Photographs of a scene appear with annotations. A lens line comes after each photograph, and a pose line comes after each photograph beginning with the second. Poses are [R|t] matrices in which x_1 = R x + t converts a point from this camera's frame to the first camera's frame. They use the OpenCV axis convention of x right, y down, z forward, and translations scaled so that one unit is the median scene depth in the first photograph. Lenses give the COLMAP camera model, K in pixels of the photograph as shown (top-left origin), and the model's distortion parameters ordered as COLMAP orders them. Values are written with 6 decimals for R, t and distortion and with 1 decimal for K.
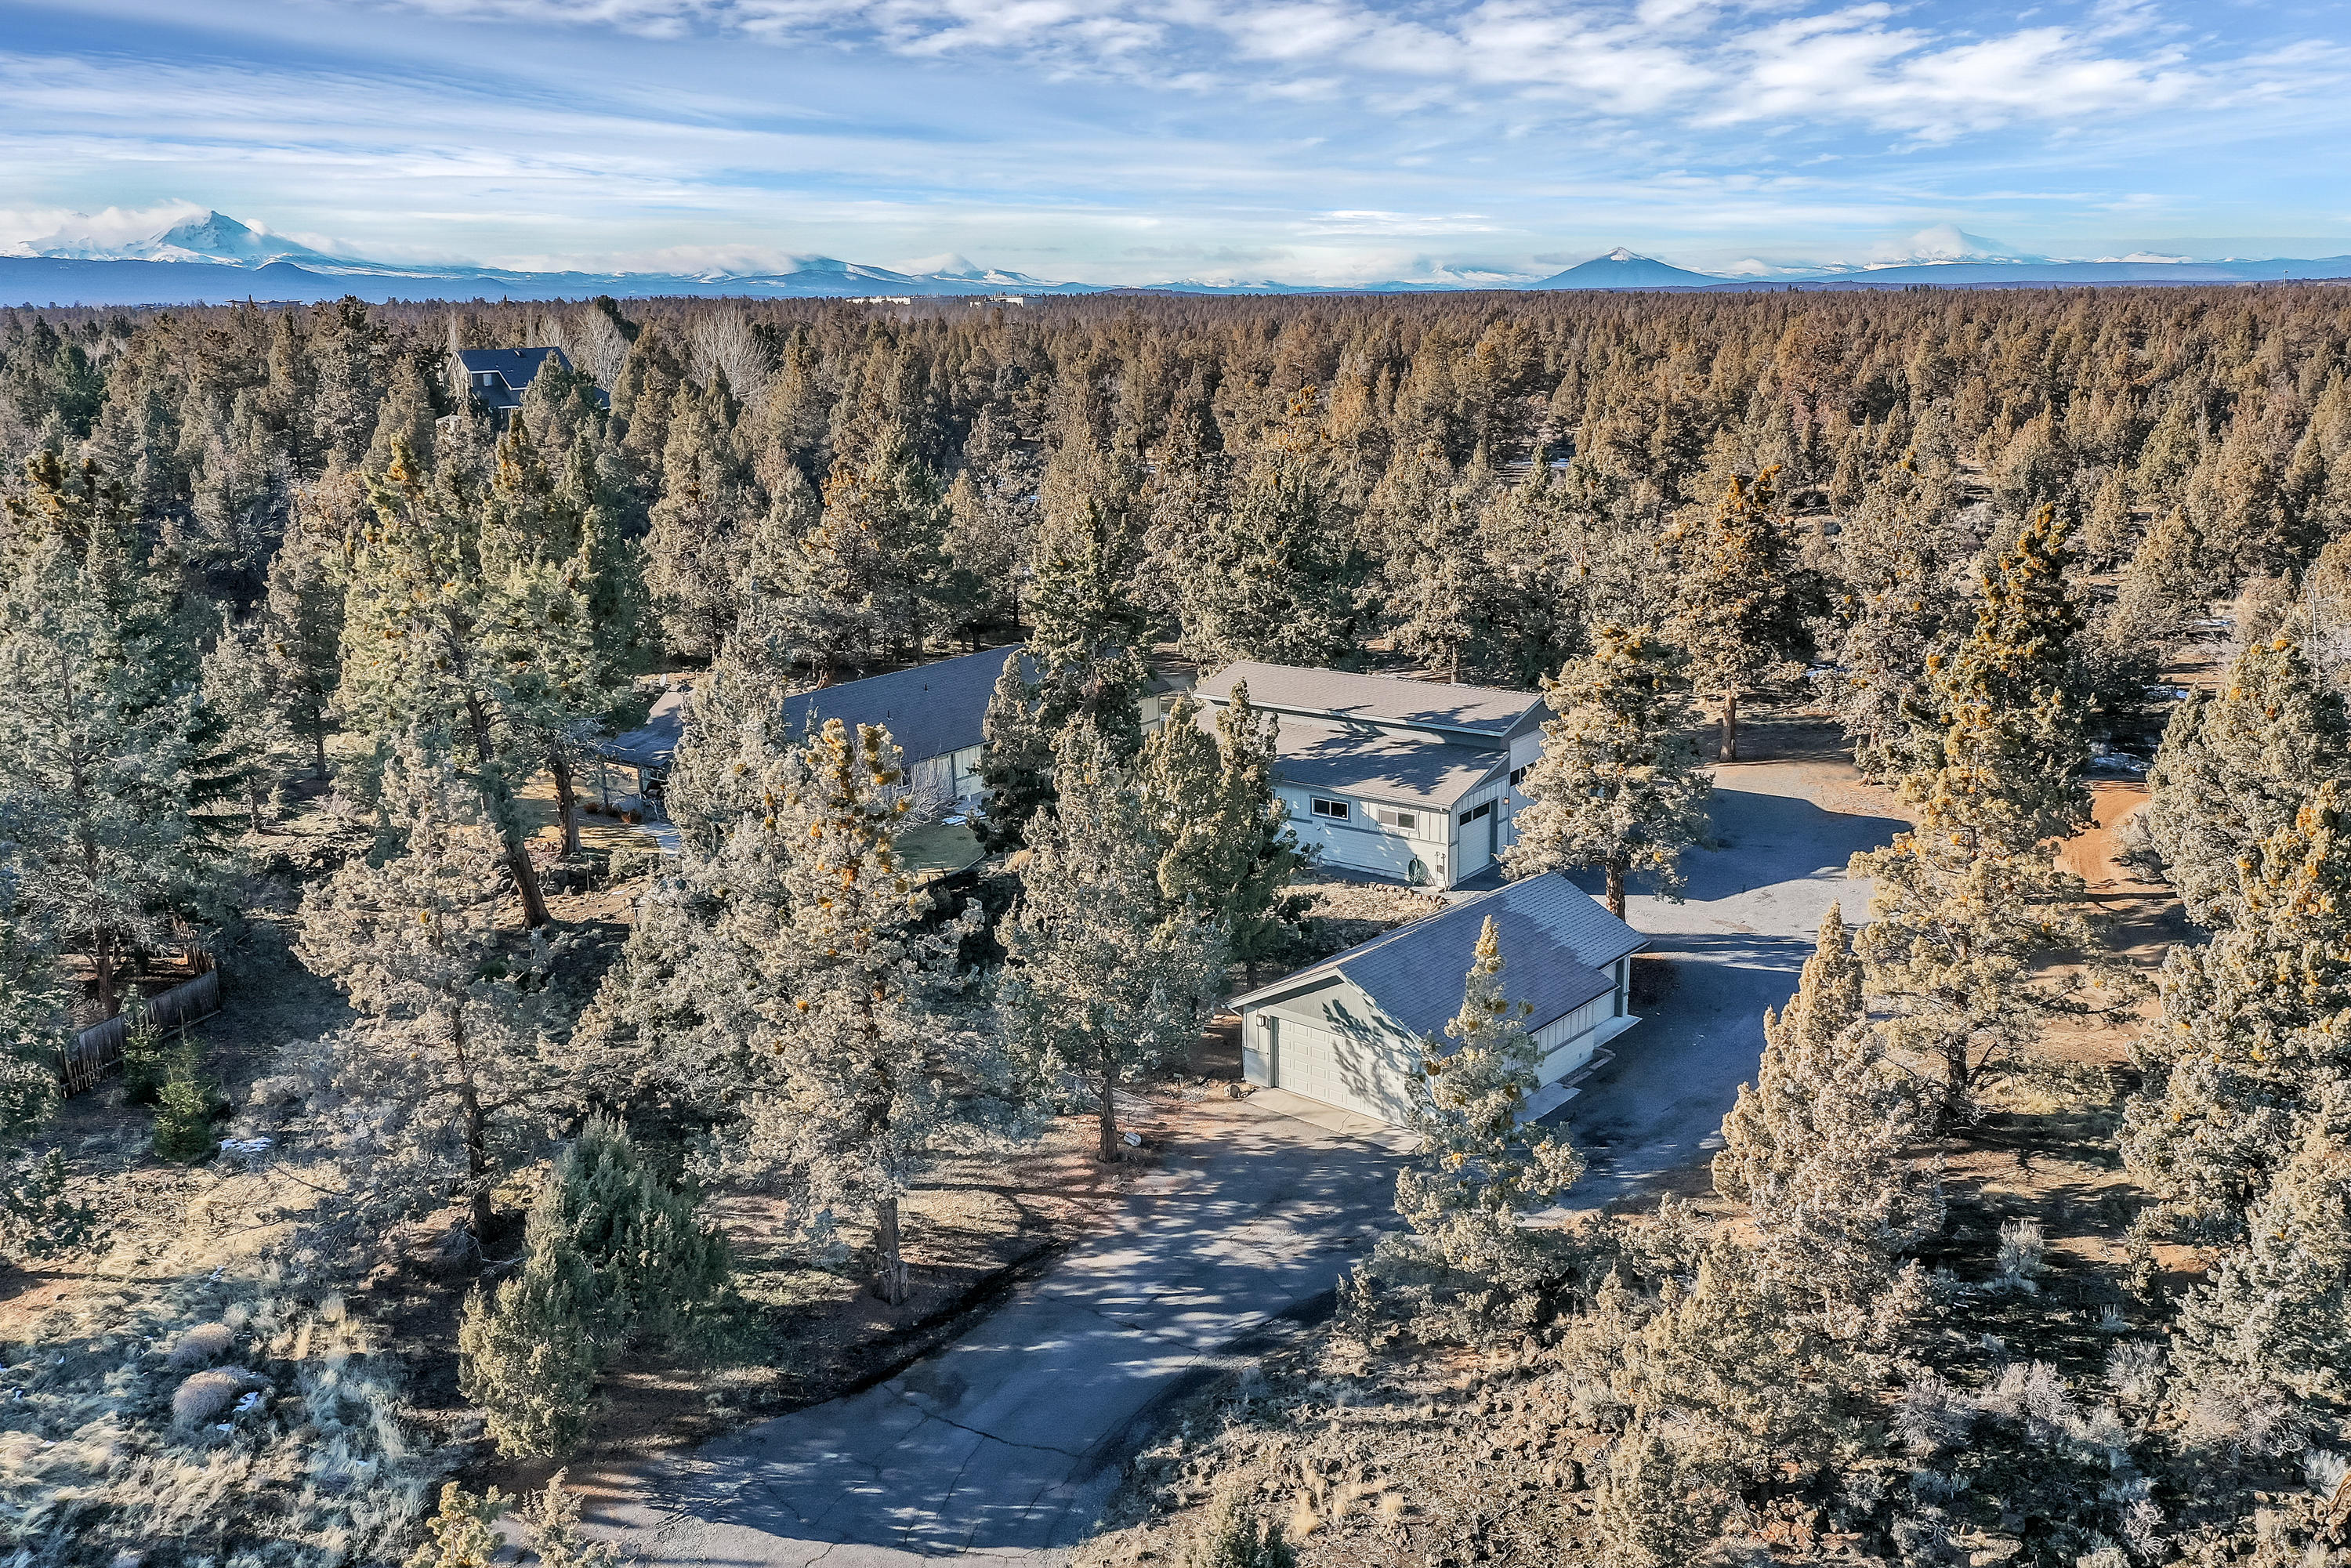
lens RADIAL K [[1989.7, 0, 1181.8], [0, 1989.7, 735.7], [0, 0, 1]] dist [0.001164, 0.013173]
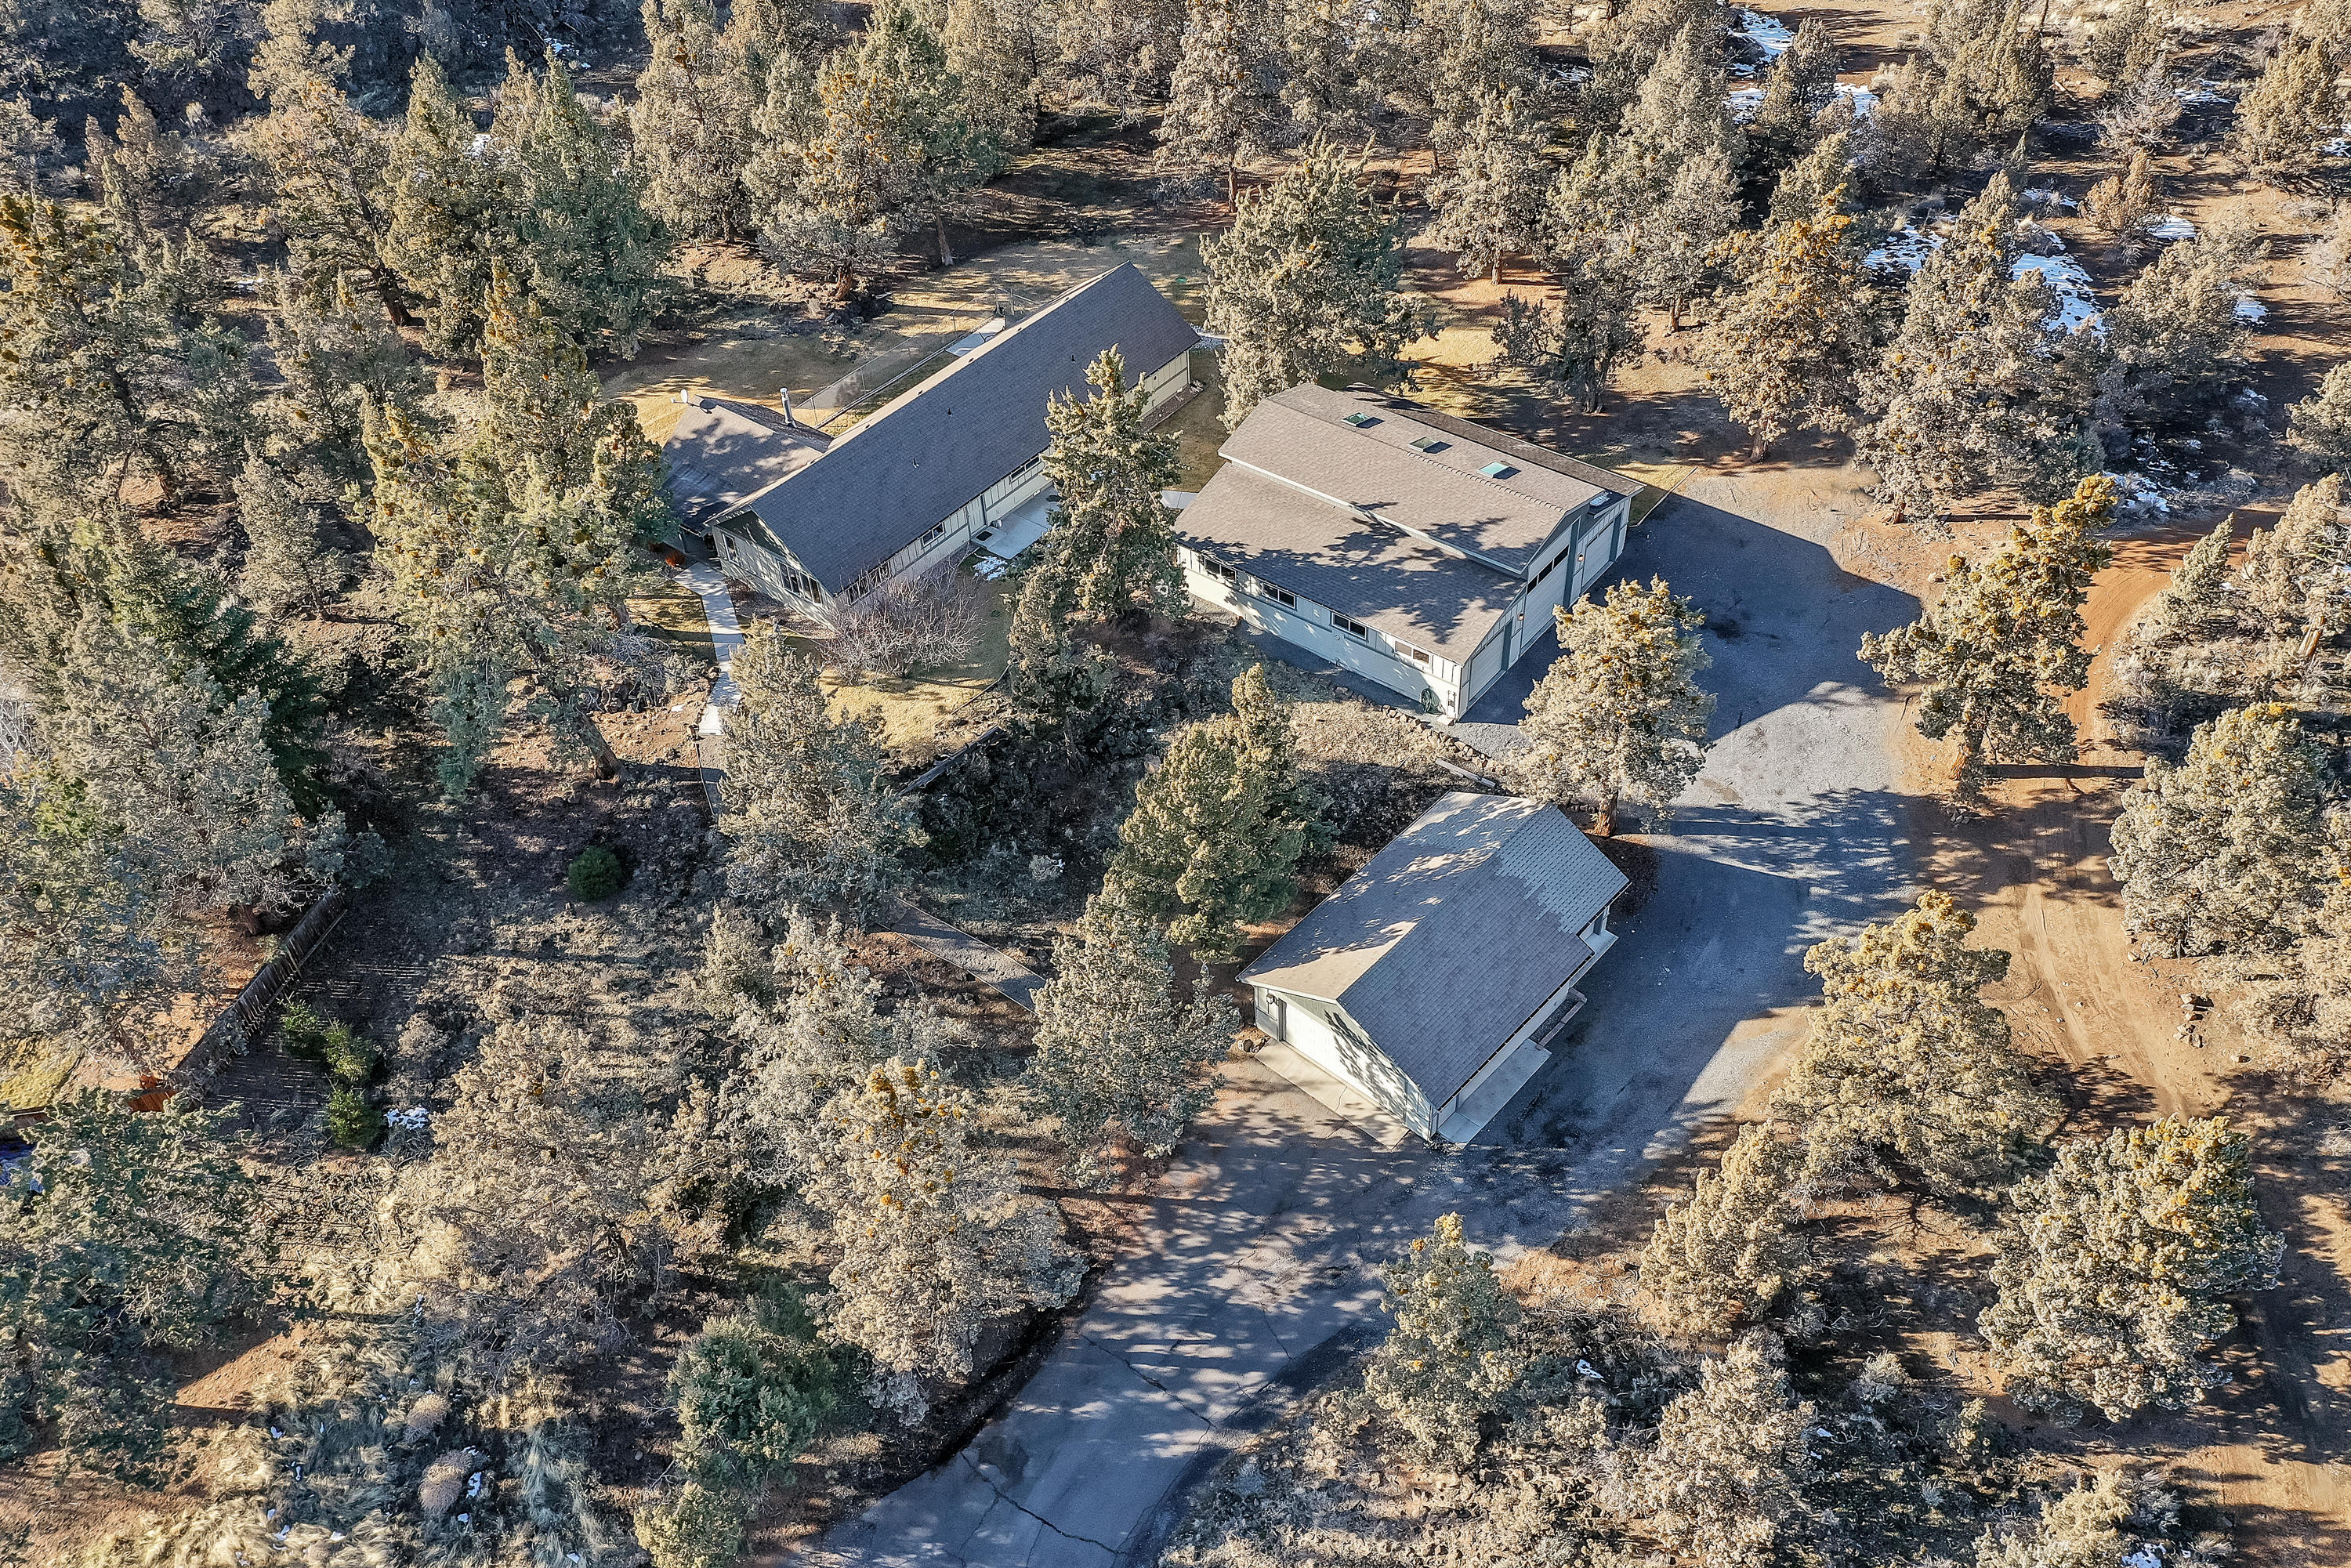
lens RADIAL K [[1952.7, 0, 1188.2], [0, 1952.7, 779.6], [0, 0, 1]] dist [0.006028, 0.003057]
pose [[0.999610, -0.004076, -0.027633, 0.027186], [0.017438, 0.863883, 0.503390, -0.595915], [0.021820, -0.503676, 0.863617, 0.122268]]
